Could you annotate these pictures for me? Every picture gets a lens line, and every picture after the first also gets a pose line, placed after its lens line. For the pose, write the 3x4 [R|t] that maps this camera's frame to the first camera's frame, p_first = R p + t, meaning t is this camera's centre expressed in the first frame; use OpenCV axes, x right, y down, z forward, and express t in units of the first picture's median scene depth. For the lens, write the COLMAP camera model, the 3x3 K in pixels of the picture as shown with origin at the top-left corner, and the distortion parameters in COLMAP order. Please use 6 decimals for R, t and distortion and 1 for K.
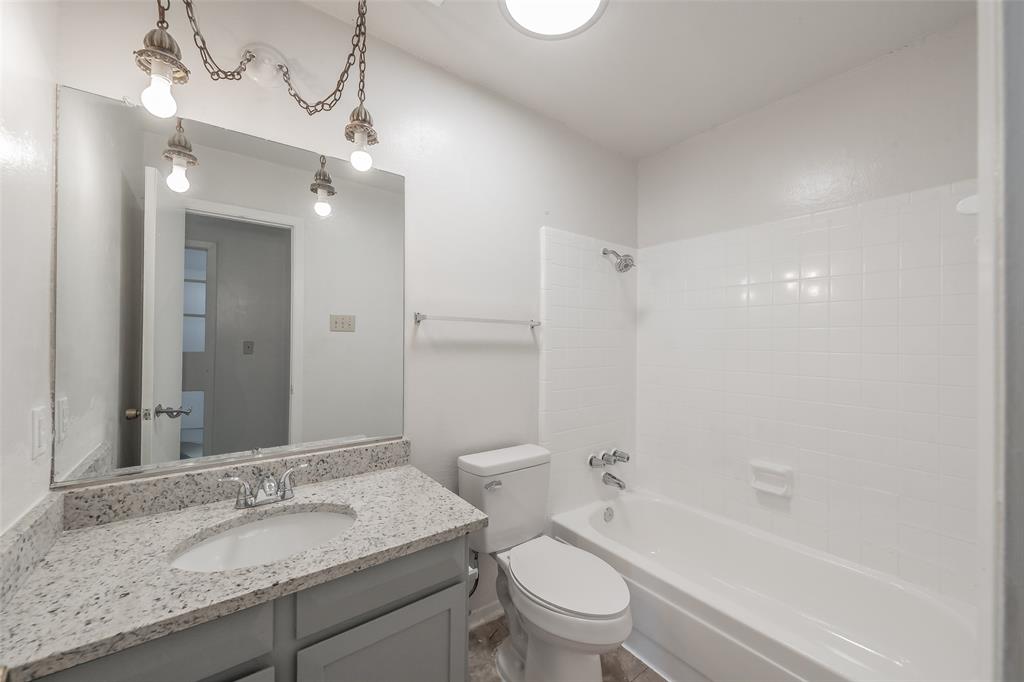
lens RADIAL K [[395.2, 0, 512.0], [0, 395.2, 341.0], [0, 0, 1]] dist [0.000226, -0.000066]
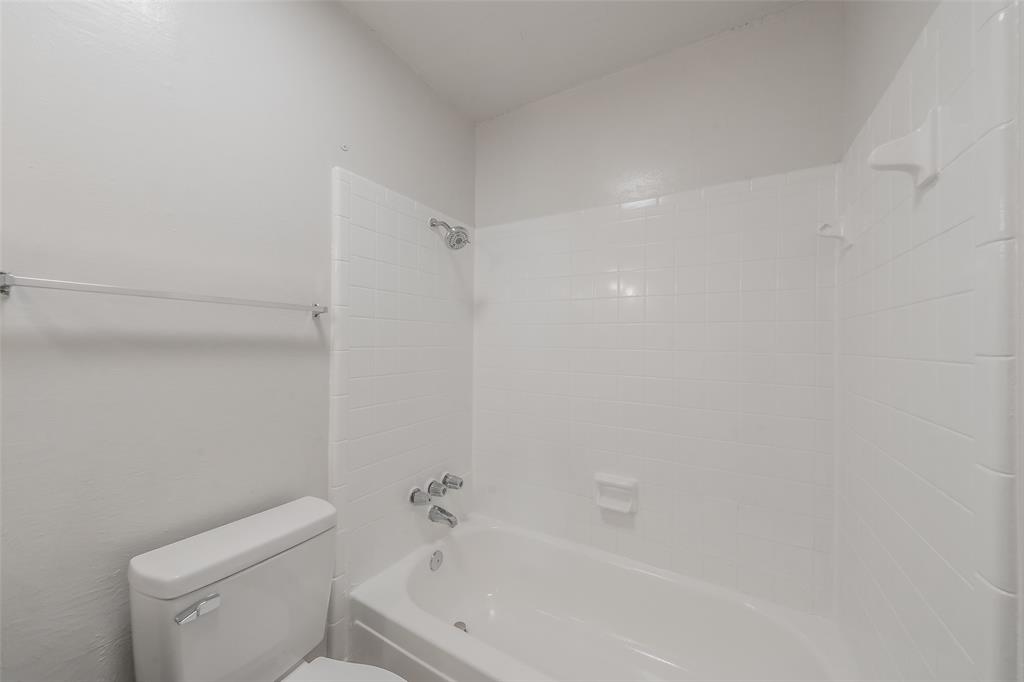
lens RADIAL K [[373.0, 0, 512.0], [0, 373.0, 341.0], [0, 0, 1]] dist [0.000485, 0.000045]
pose [[0.925340, 0.001806, 0.379134, 0.115478], [-0.004288, 0.999975, 0.005703, 0.002375], [-0.379114, -0.006902, 0.925324, 0.298571]]
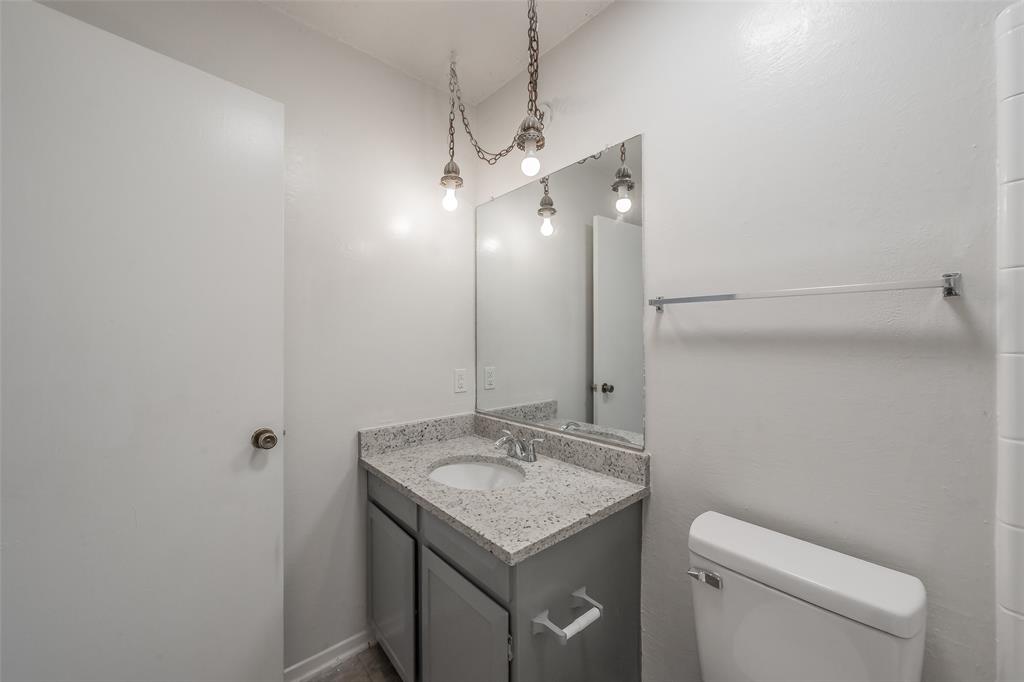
lens RADIAL K [[384.8, 0, 512.0], [0, 384.8, 341.0], [0, 0, 1]] dist [0.001852, 0.000101]
pose [[0.068030, 0.000163, -0.997683, 0.396247], [0.008880, 0.999960, 0.000769, 0.008650], [0.997644, -0.008912, 0.068026, 0.527180]]
